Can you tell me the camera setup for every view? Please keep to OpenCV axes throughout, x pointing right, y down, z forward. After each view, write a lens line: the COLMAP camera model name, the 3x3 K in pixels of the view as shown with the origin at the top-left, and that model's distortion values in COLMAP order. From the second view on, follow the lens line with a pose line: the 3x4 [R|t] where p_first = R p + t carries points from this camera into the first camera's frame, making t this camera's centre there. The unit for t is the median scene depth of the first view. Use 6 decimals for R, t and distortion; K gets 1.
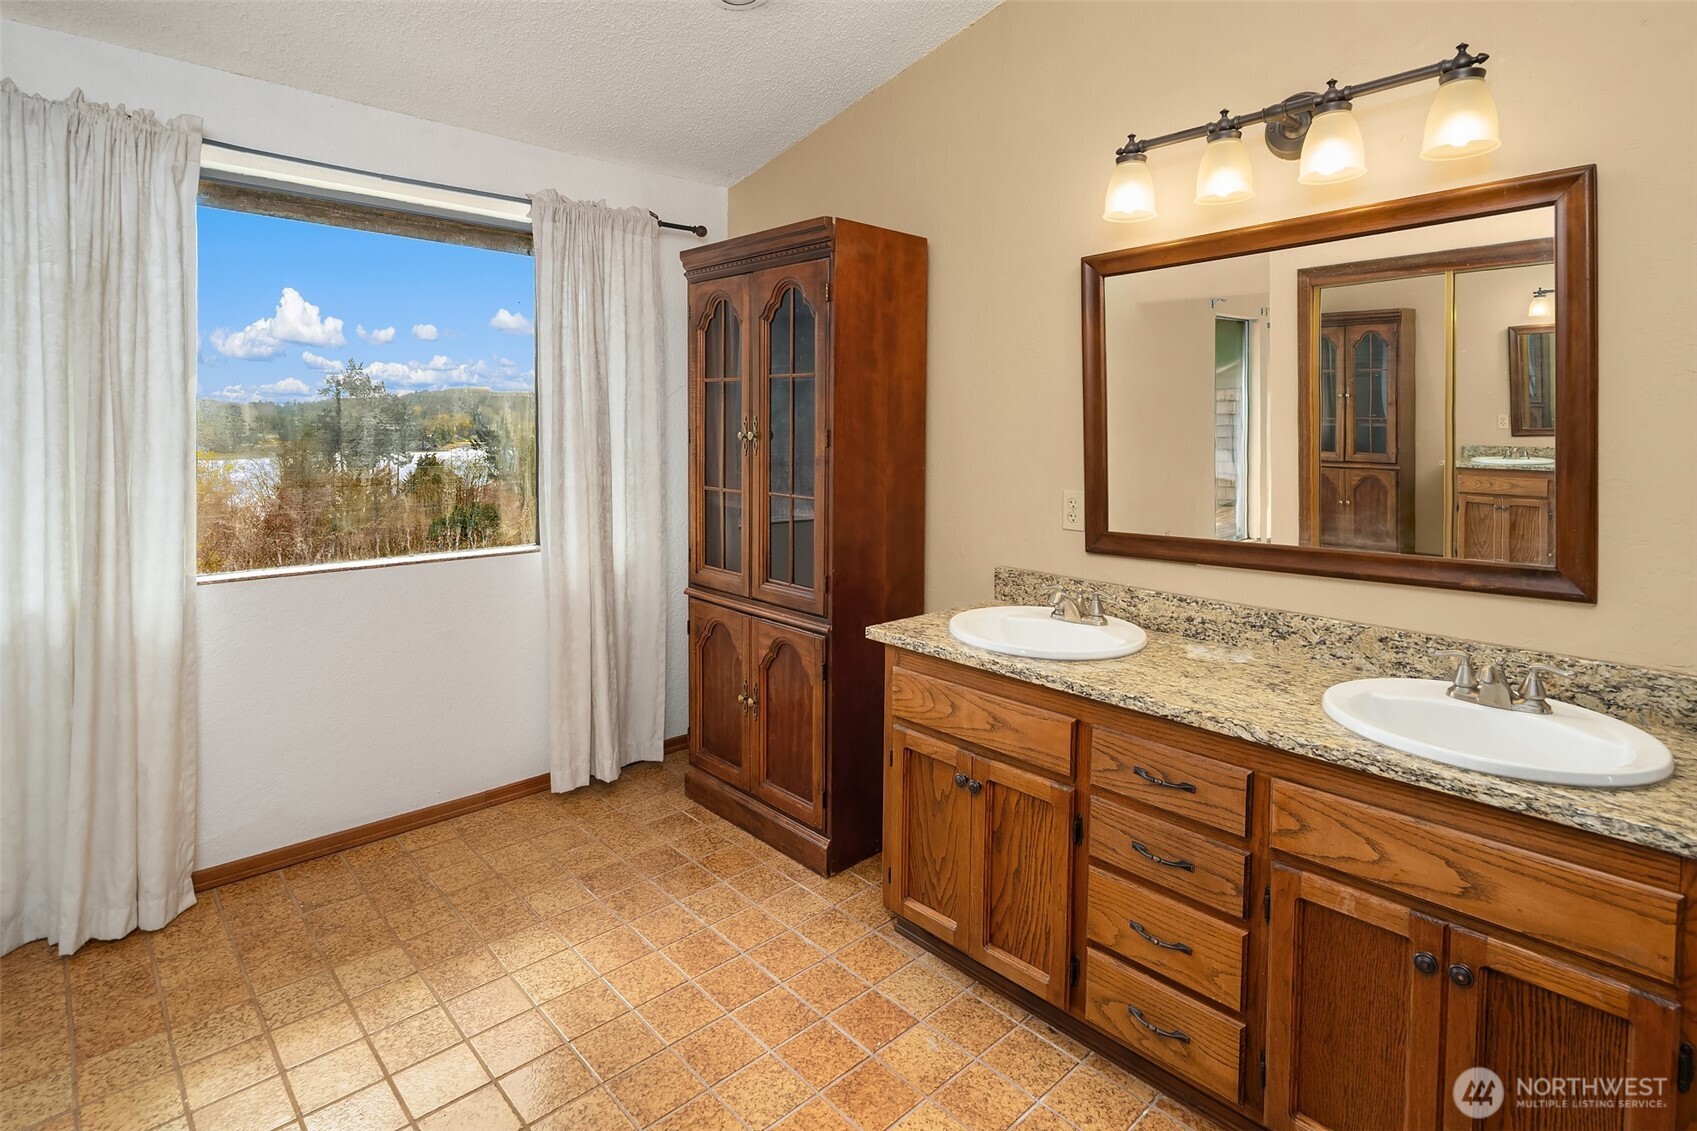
lens RADIAL K [[853.1, 0, 839.3], [0, 853.1, 434.6], [0, 0, 1]] dist [0.001229, -0.000603]
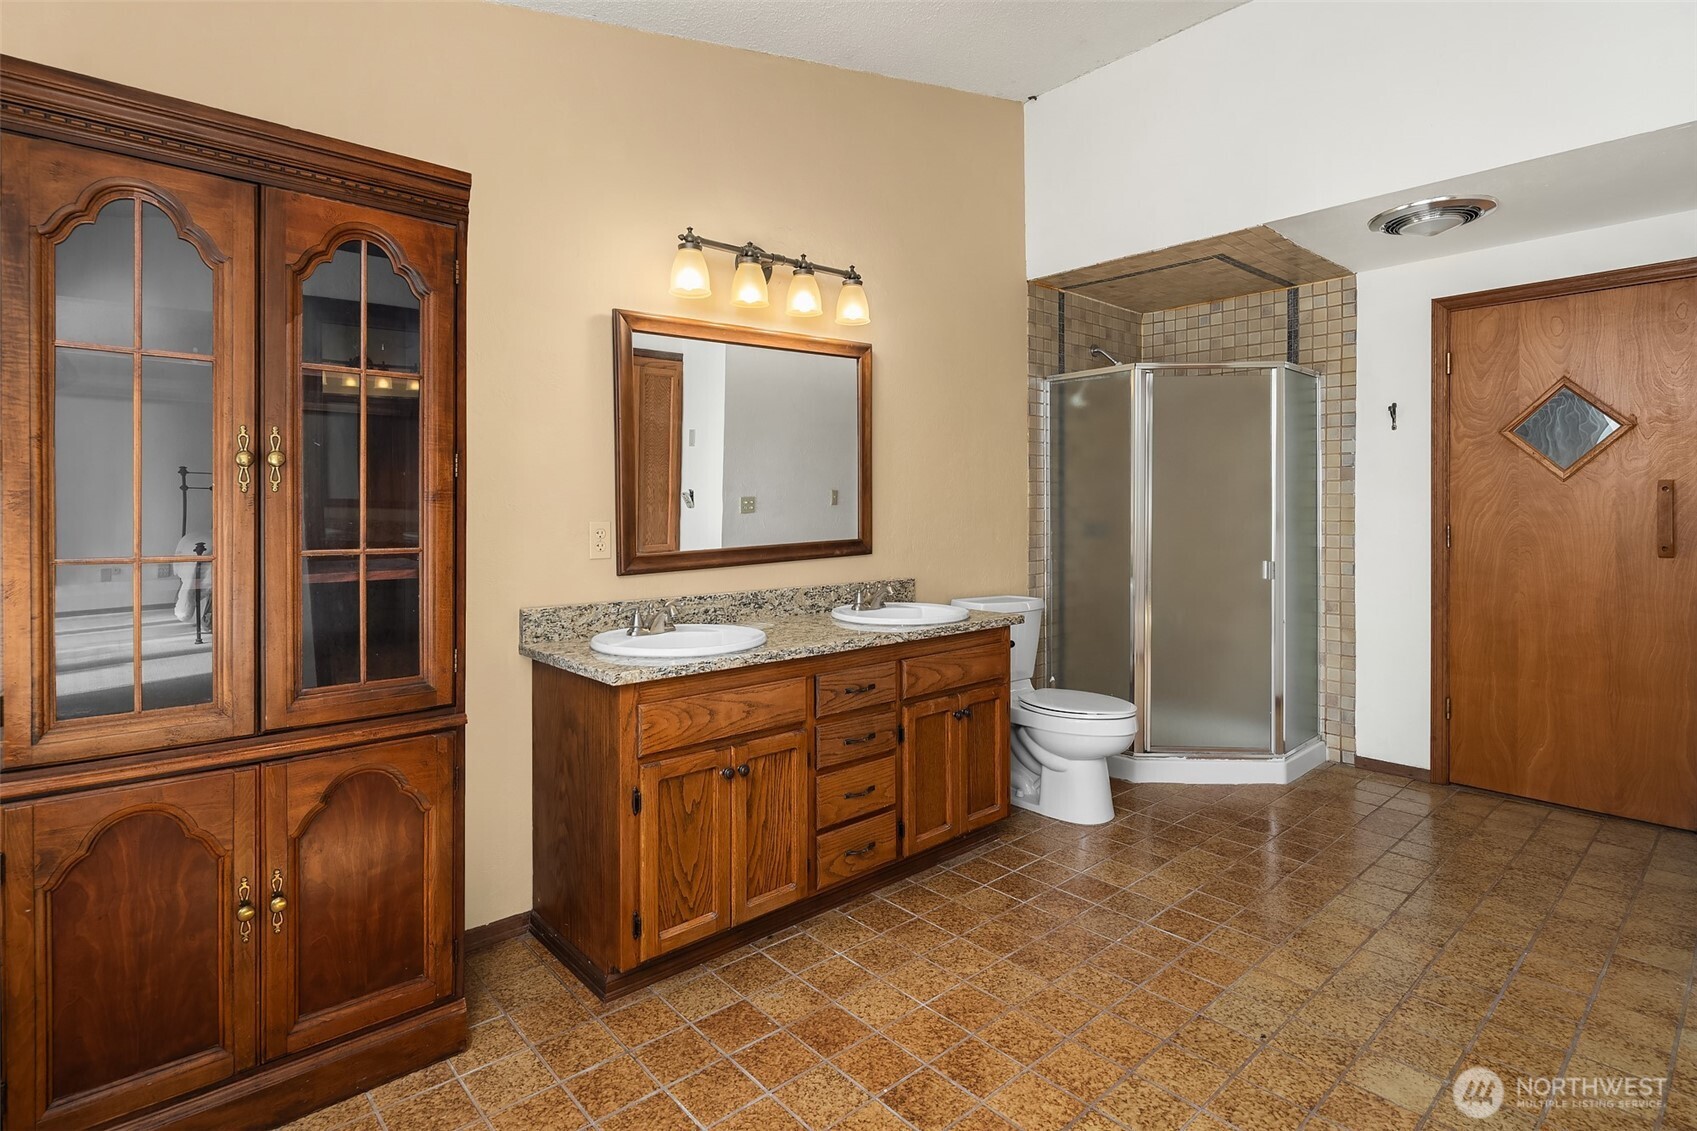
lens RADIAL K [[853.1, 0, 831.7], [0, 853.1, 498.1], [0, 0, 1]] dist [0.001229, -0.000603]
pose [[0.026360, -0.000900, 0.999652, -0.982156], [0.010359, 0.999946, 0.000627, 0.047319], [-0.999599, 0.010339, 0.026368, 0.845326]]
